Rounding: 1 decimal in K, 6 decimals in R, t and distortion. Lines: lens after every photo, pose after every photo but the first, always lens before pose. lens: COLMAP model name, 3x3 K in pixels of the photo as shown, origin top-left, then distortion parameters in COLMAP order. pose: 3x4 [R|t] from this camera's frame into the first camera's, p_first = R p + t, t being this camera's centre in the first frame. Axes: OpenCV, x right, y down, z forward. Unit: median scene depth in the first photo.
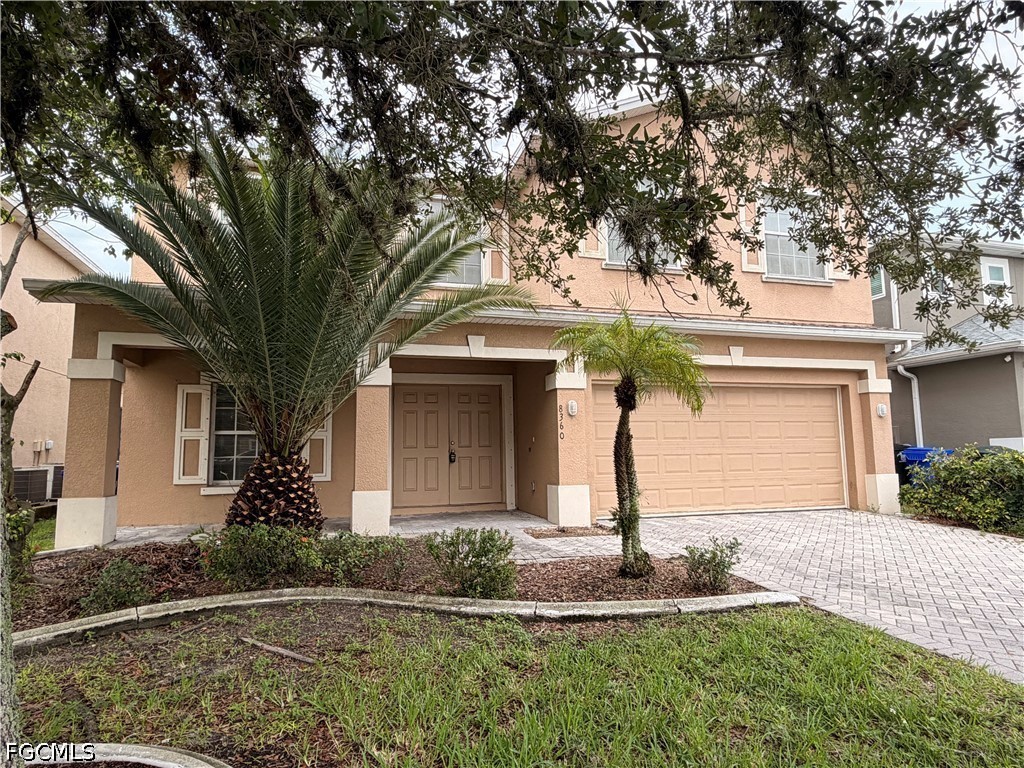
lens RADIAL K [[627.1, 0, 511.3], [0, 627.1, 384.7], [0, 0, 1]] dist [-0.010261, -0.001198]
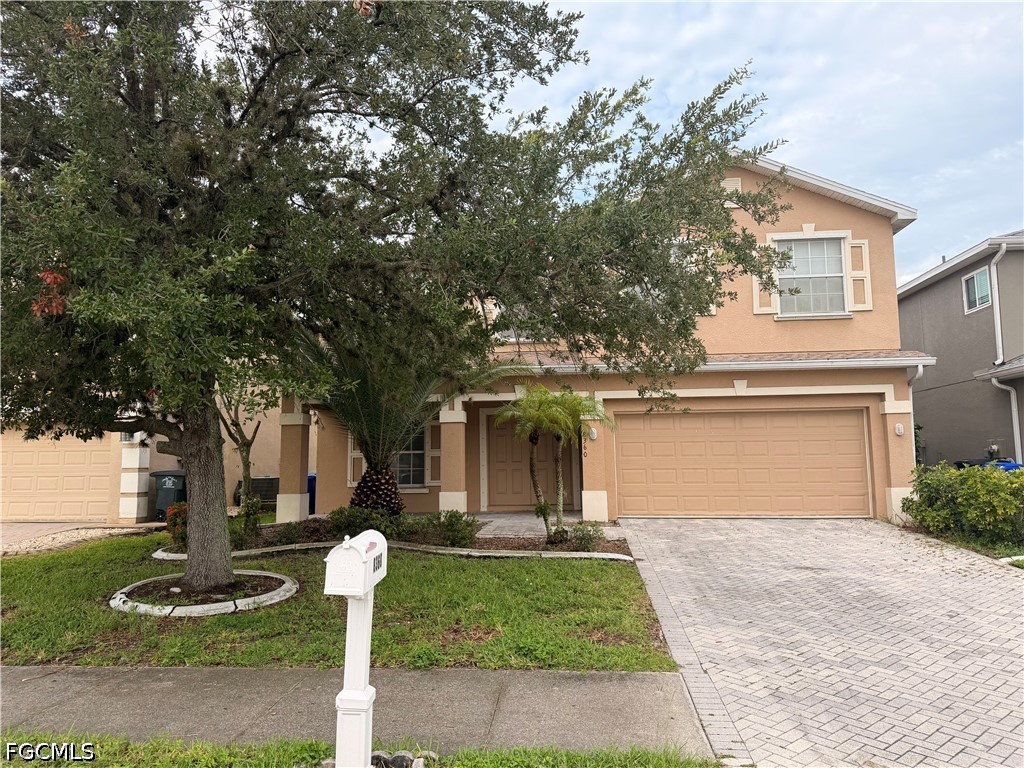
lens RADIAL K [[714.9, 0, 513.0], [0, 714.9, 382.5], [0, 0, 1]] dist [0.010878, 0.000676]
pose [[0.925957, -0.037474, -0.375764, 0.466205], [0.039911, 0.999202, -0.001297, -0.070579], [0.375513, -0.013796, 0.926714, -0.441101]]
